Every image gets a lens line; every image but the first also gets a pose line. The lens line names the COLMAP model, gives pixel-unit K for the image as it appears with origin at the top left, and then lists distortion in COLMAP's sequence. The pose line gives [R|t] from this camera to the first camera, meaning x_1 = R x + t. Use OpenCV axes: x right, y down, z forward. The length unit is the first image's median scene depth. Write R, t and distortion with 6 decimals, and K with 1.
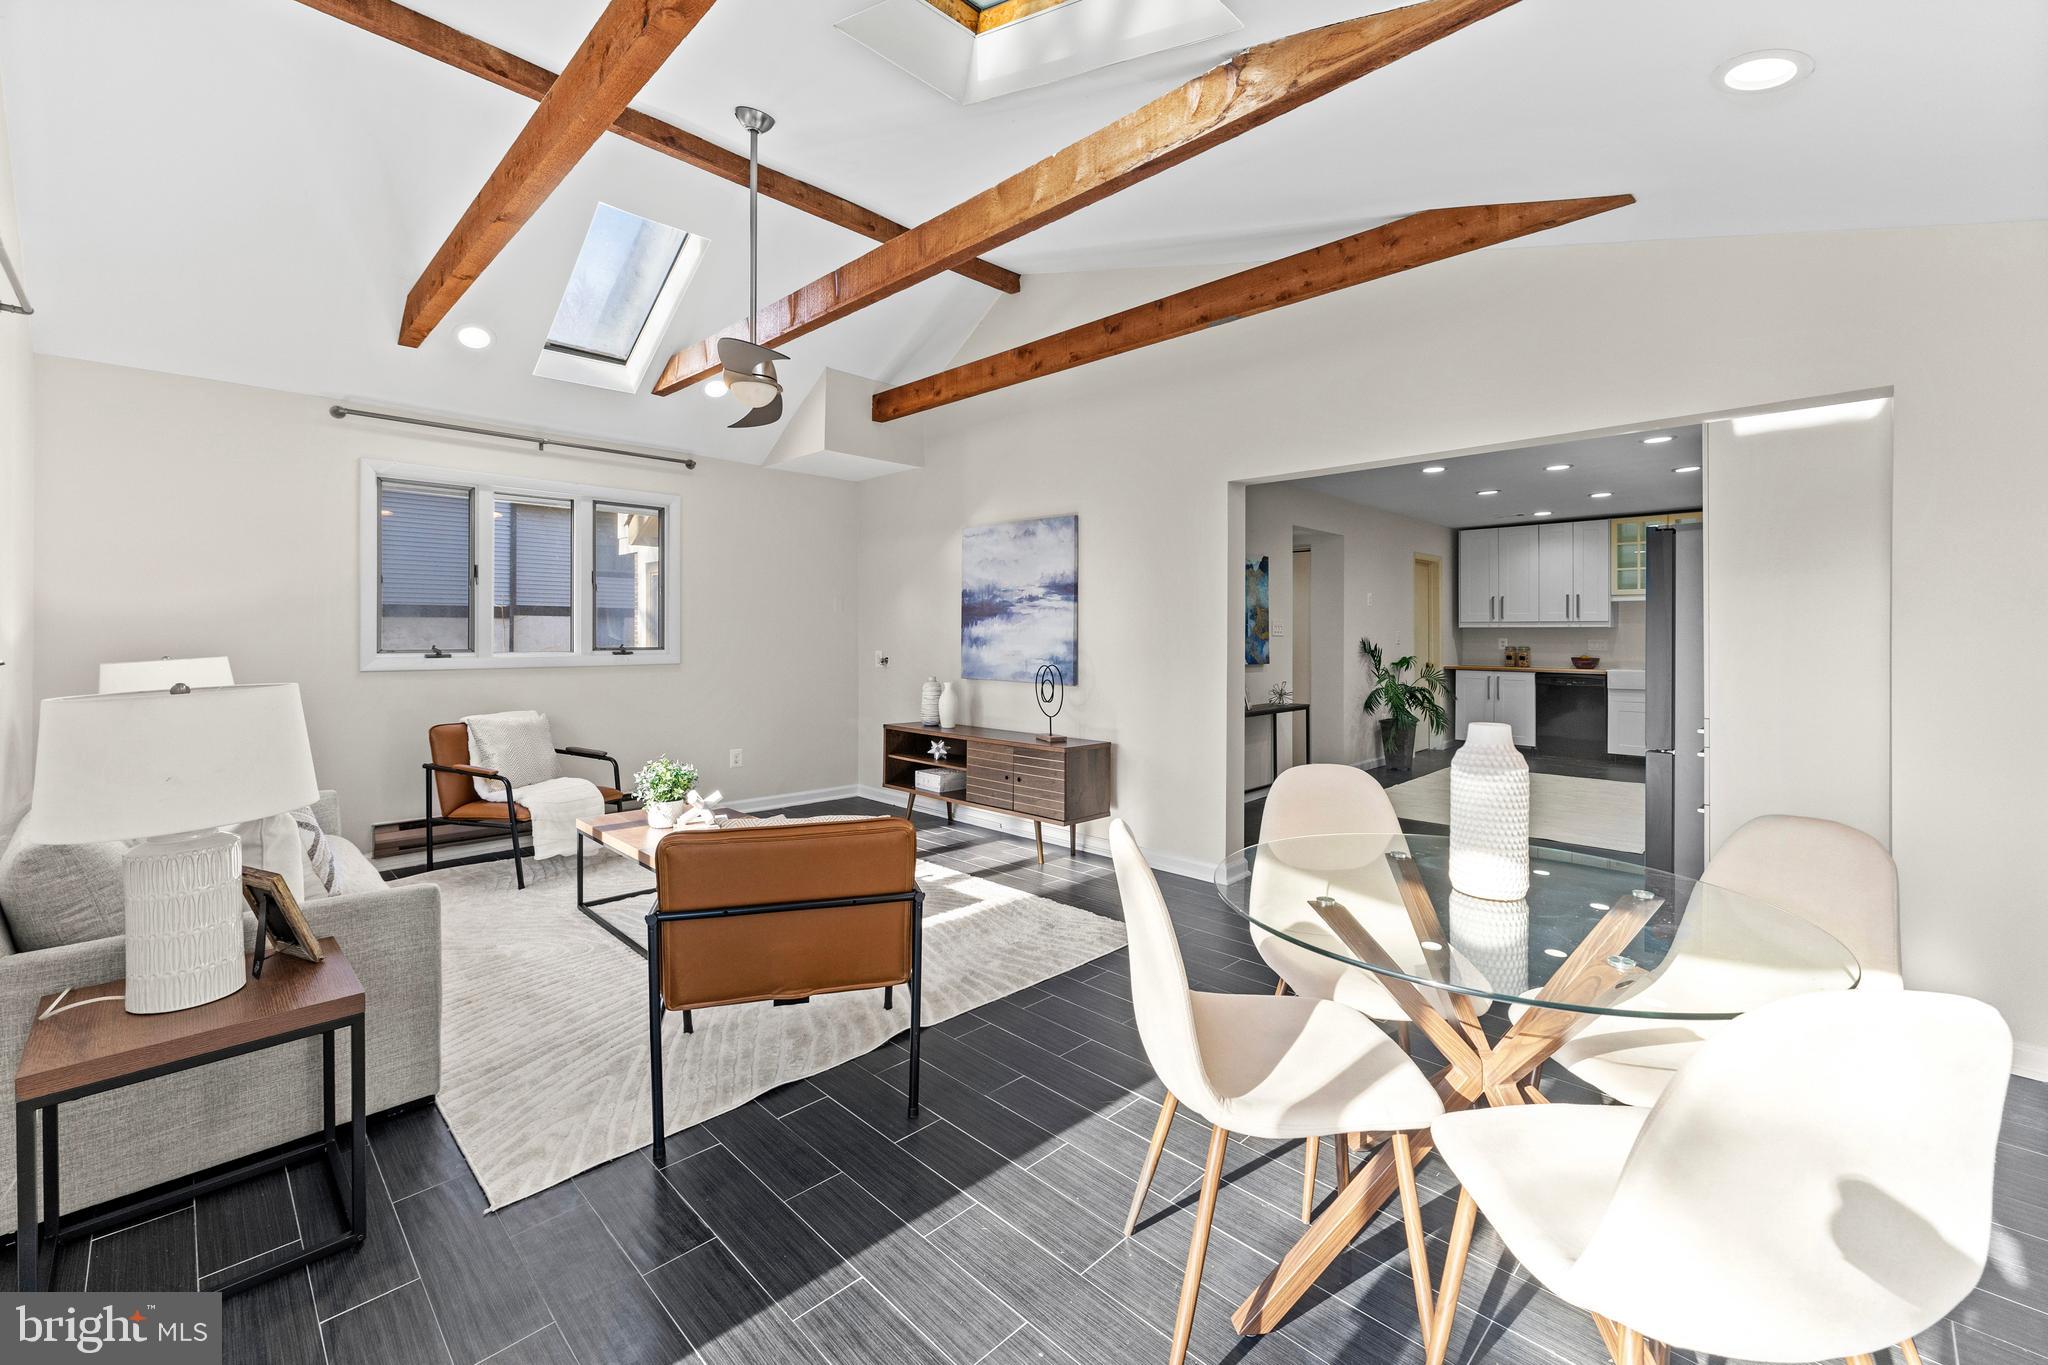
lens RADIAL K [[836.6, 0, 1014.7], [0, 836.6, 629.4], [0, 0, 1]] dist [0.001569, -0.000539]
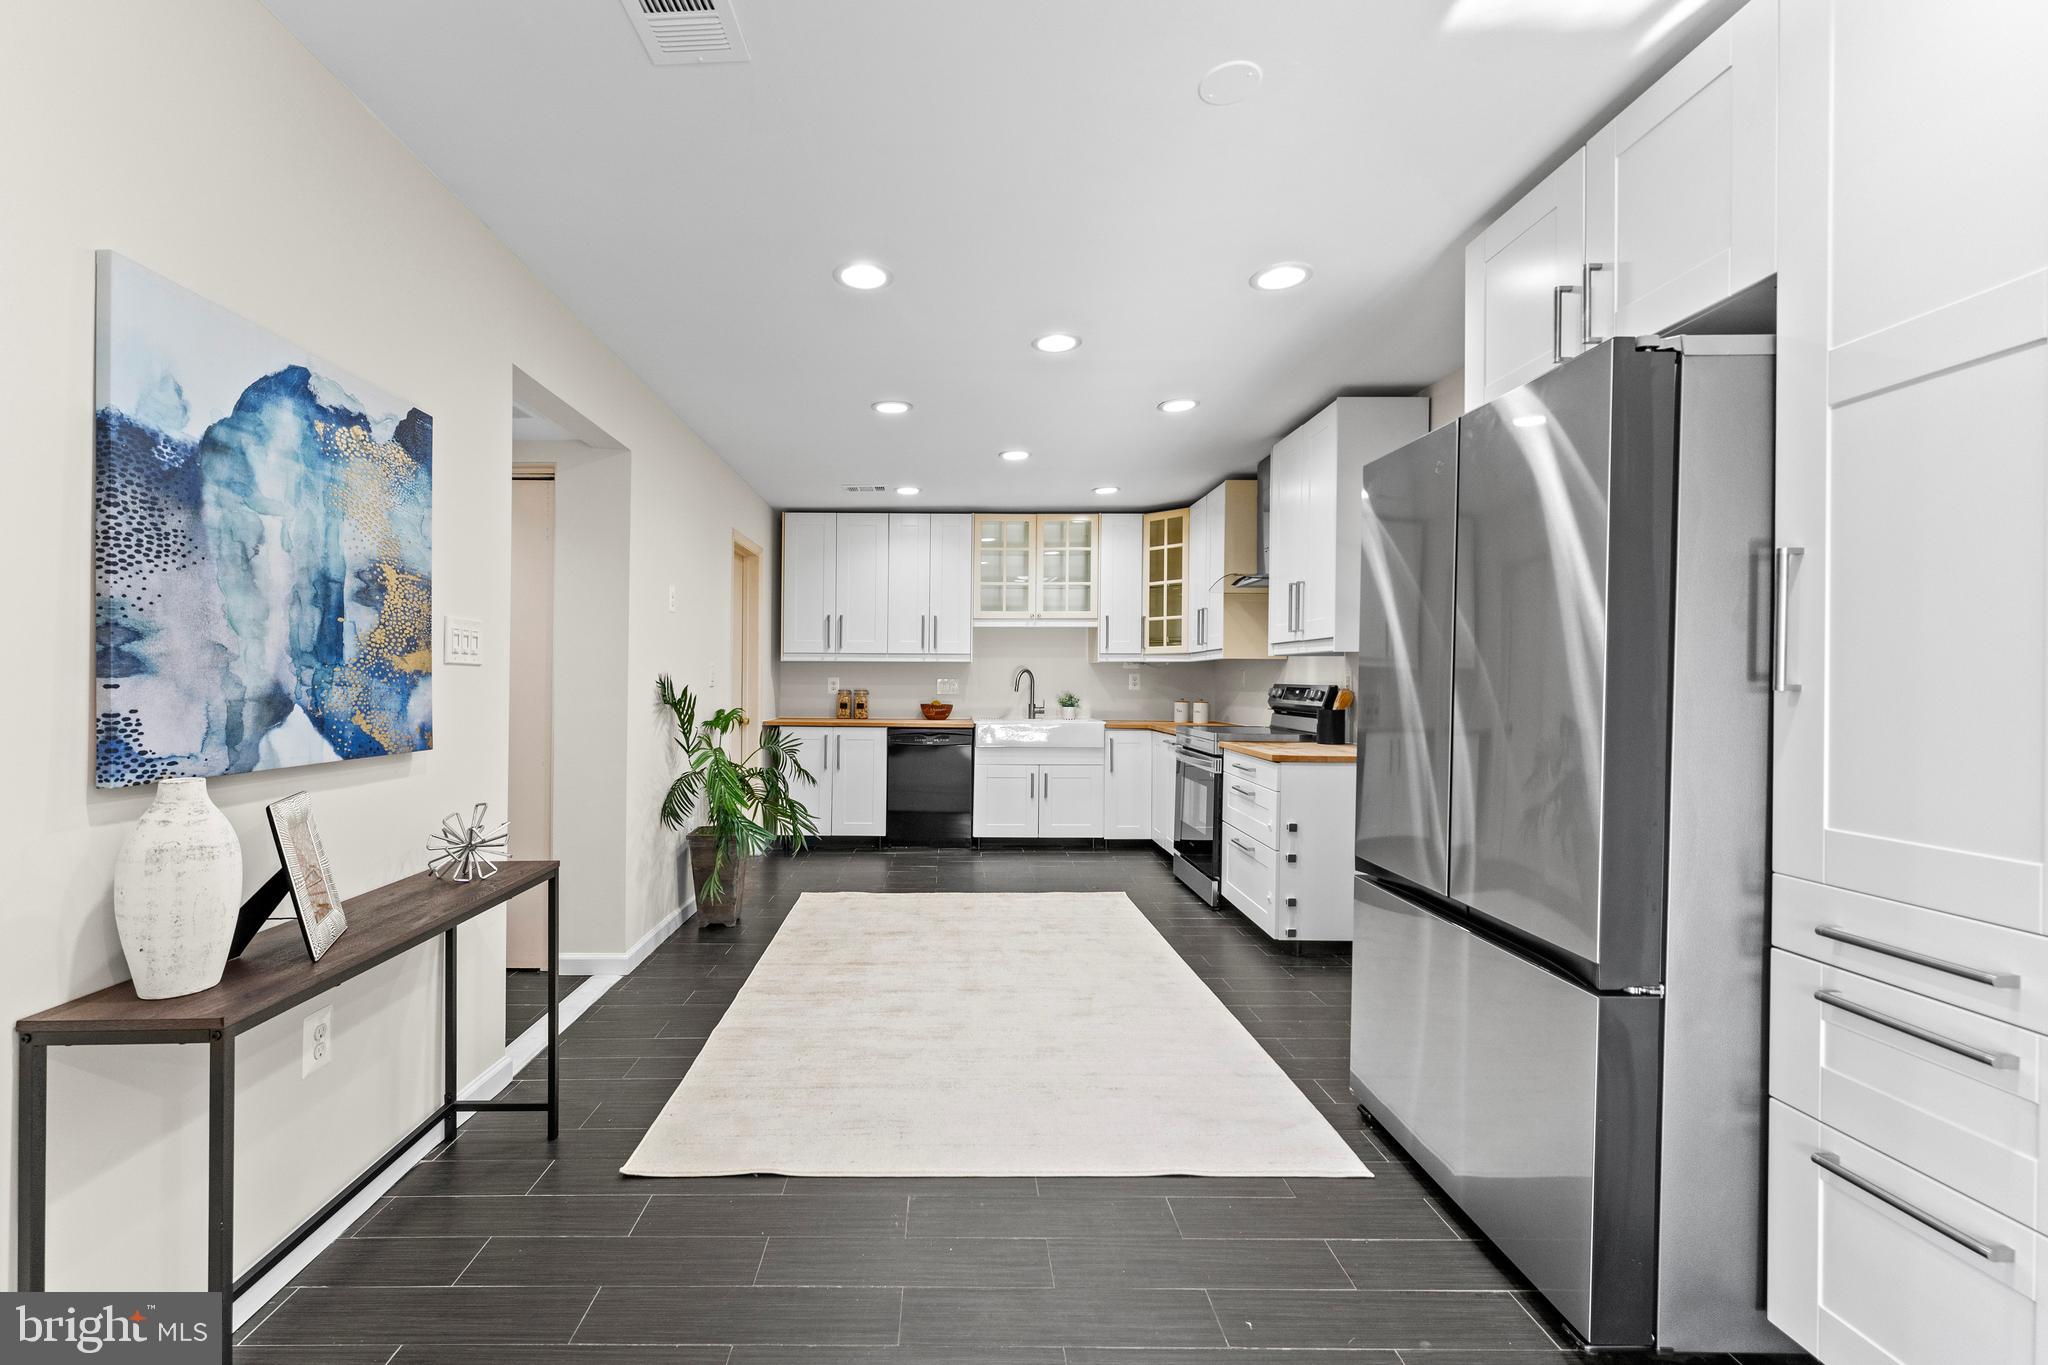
lens RADIAL K [[890.4, 0, 966.0], [0, 890.4, 673.6], [0, 0, 1]] dist [0.003754, -0.000065]
pose [[0.700879, 0.007134, 0.713244, 0.153821], [-0.009949, 0.999950, -0.000225, 0.007493], [-0.713211, -0.006938, 0.700915, 0.463667]]
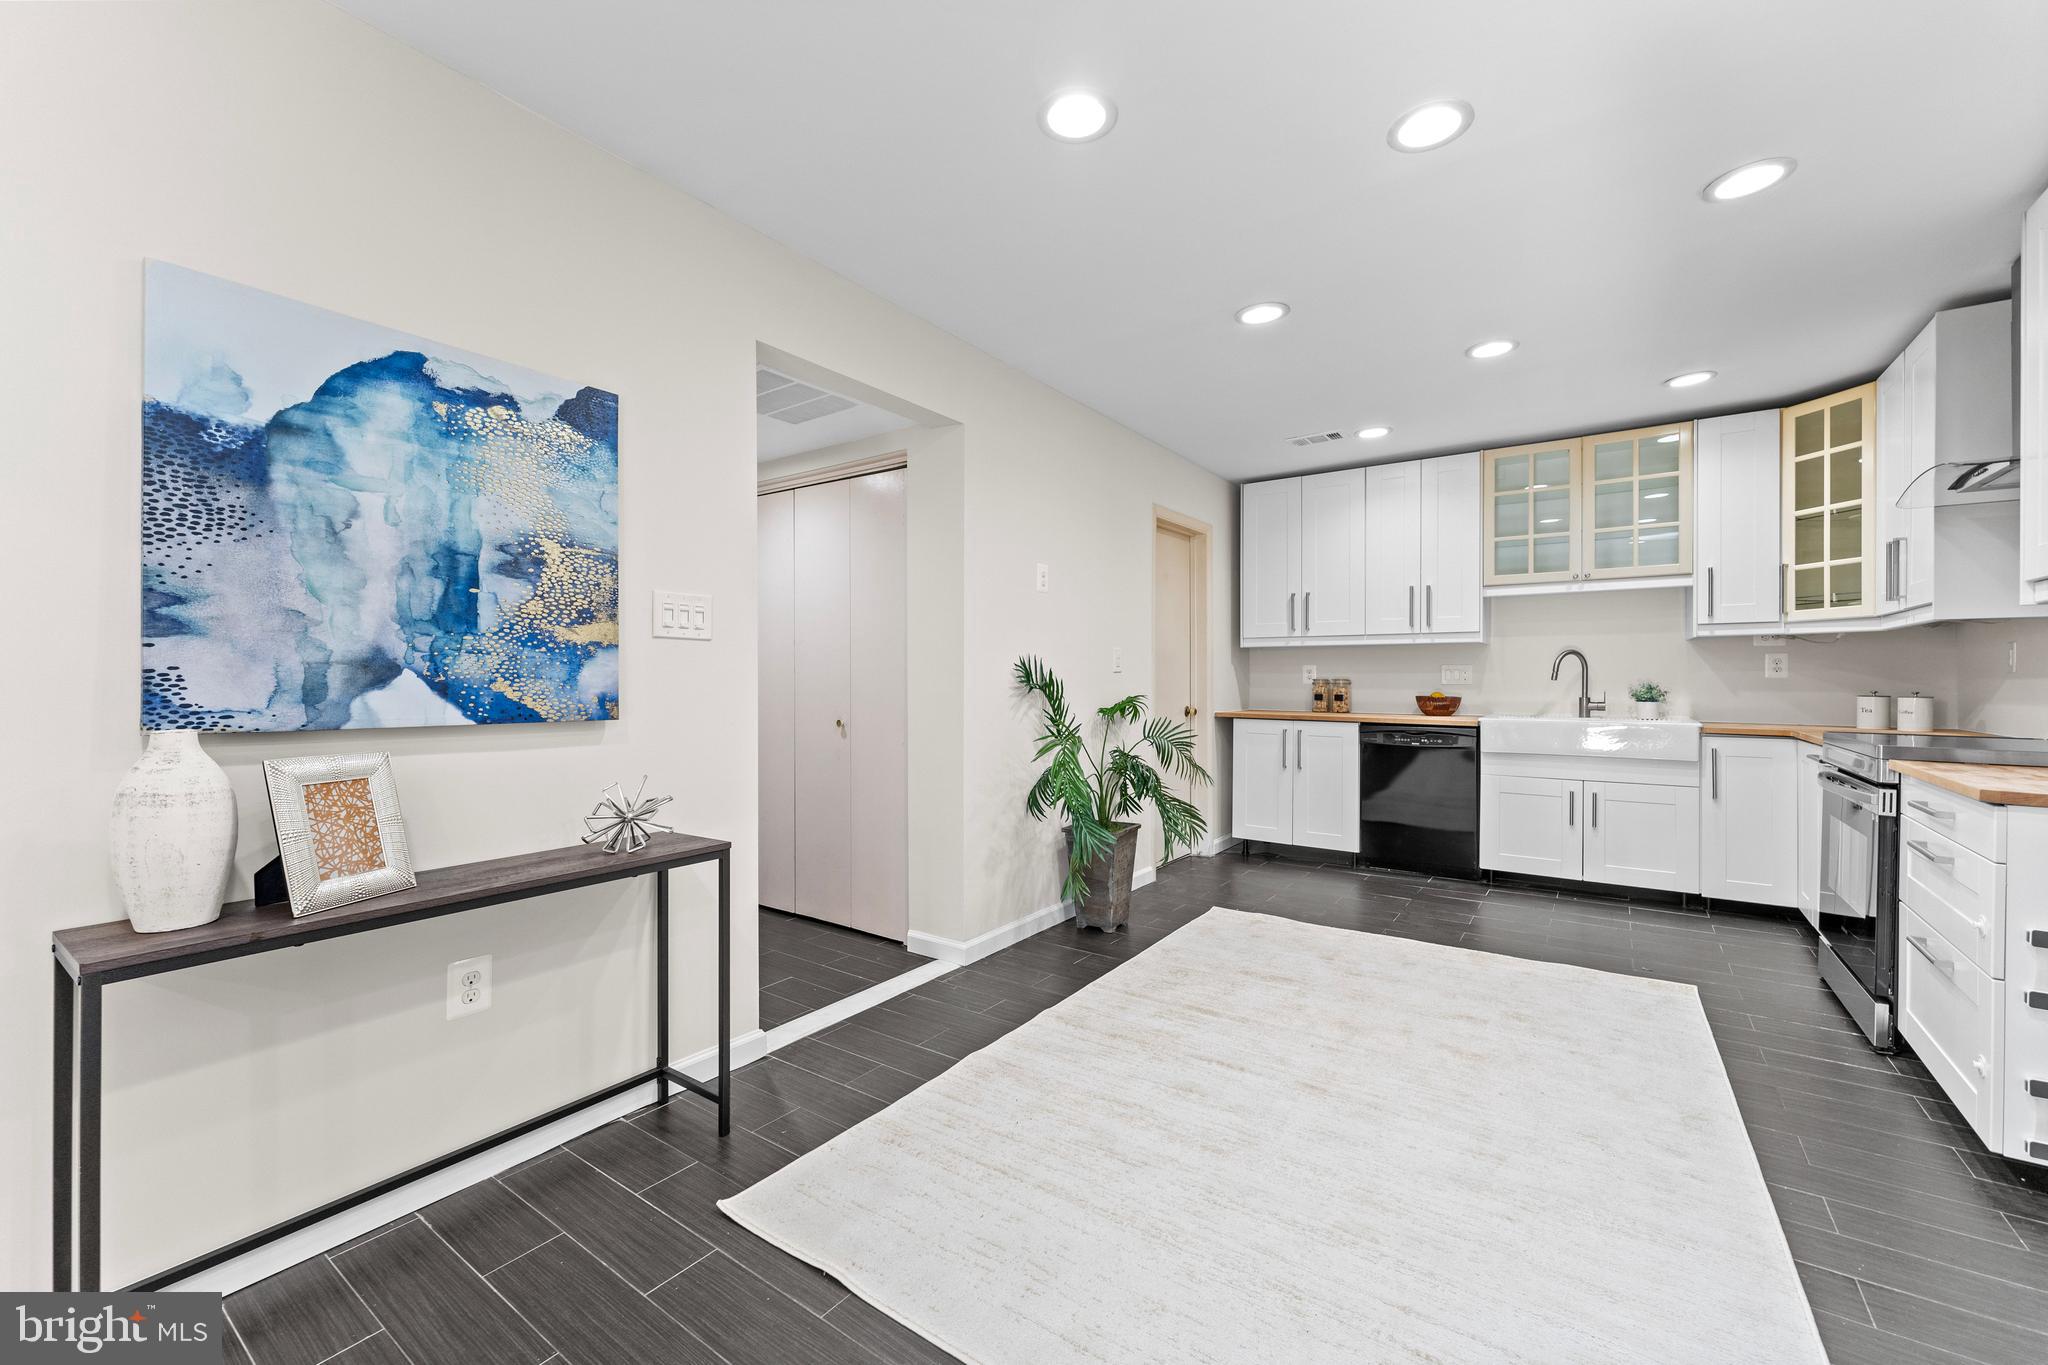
lens RADIAL K [[836.6, 0, 992.5], [0, 836.6, 672.7], [0, 0, 1]] dist [0.001569, -0.000539]
pose [[0.989020, -0.000174, 0.147783, 0.302449], [-0.000357, 0.999994, 0.003563, 0.016068], [-0.147783, -0.003576, 0.989013, 0.493025]]
